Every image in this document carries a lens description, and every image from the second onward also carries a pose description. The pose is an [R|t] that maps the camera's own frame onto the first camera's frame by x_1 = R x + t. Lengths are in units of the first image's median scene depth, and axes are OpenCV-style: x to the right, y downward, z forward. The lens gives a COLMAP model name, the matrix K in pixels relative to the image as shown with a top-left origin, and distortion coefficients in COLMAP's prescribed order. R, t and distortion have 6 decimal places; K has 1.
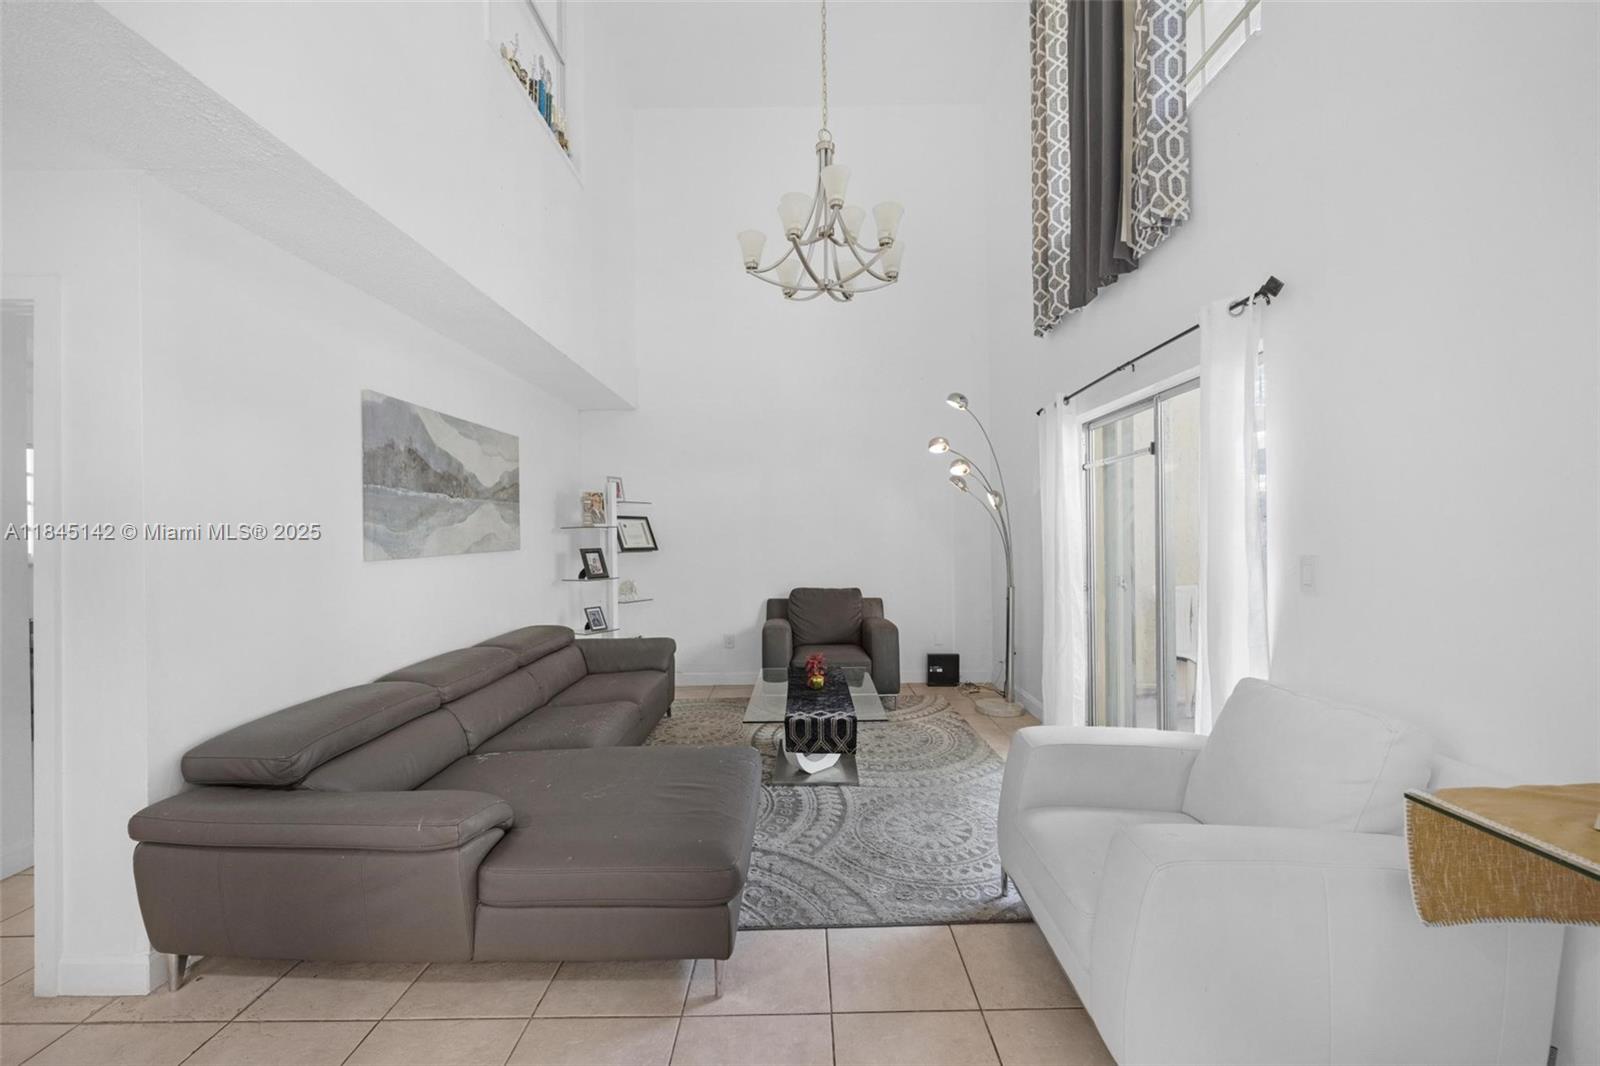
lens RADIAL K [[662.0, 0, 800.0], [0, 662.0, 530.8], [0, 0, 1]] dist [-0.009505, 0.000815]
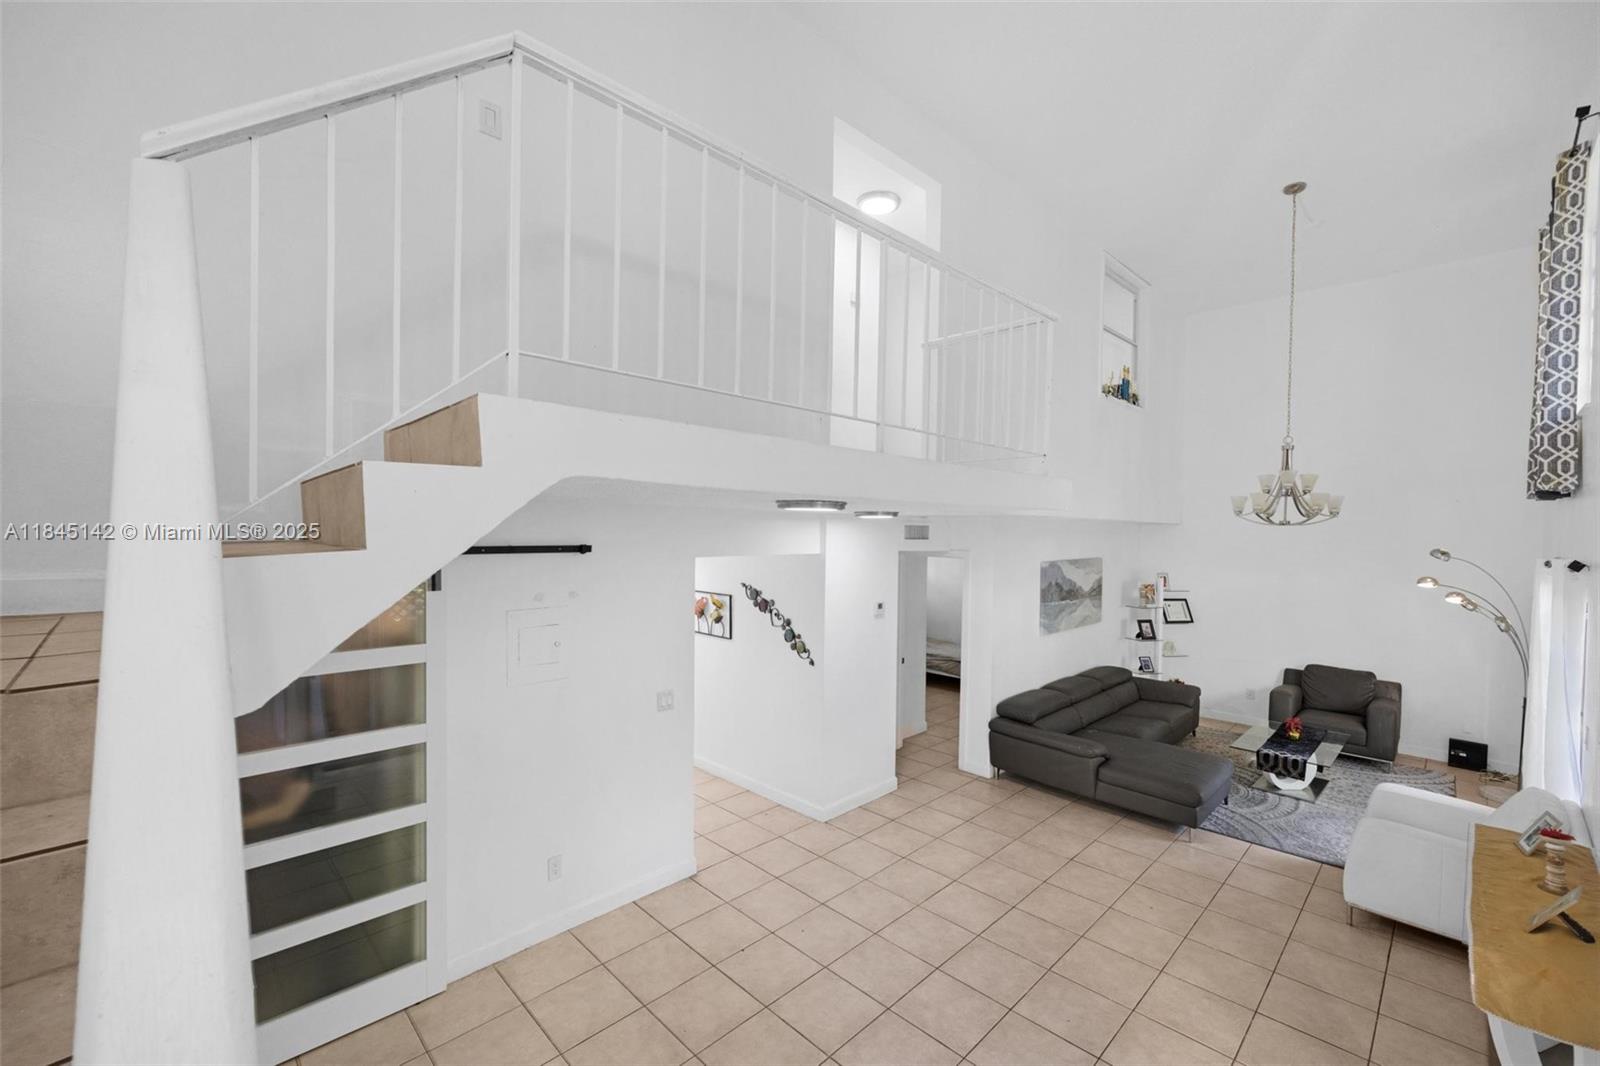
lens RADIAL K [[662.0, 0, 792.7], [0, 662.0, 532.6], [0, 0, 1]] dist [-0.009505, 0.000815]
pose [[0.698594, 0.029555, -0.714908, 0.319393], [-0.020839, 0.999563, 0.020960, -0.285151], [0.715215, 0.000256, 0.698904, -1.030784]]
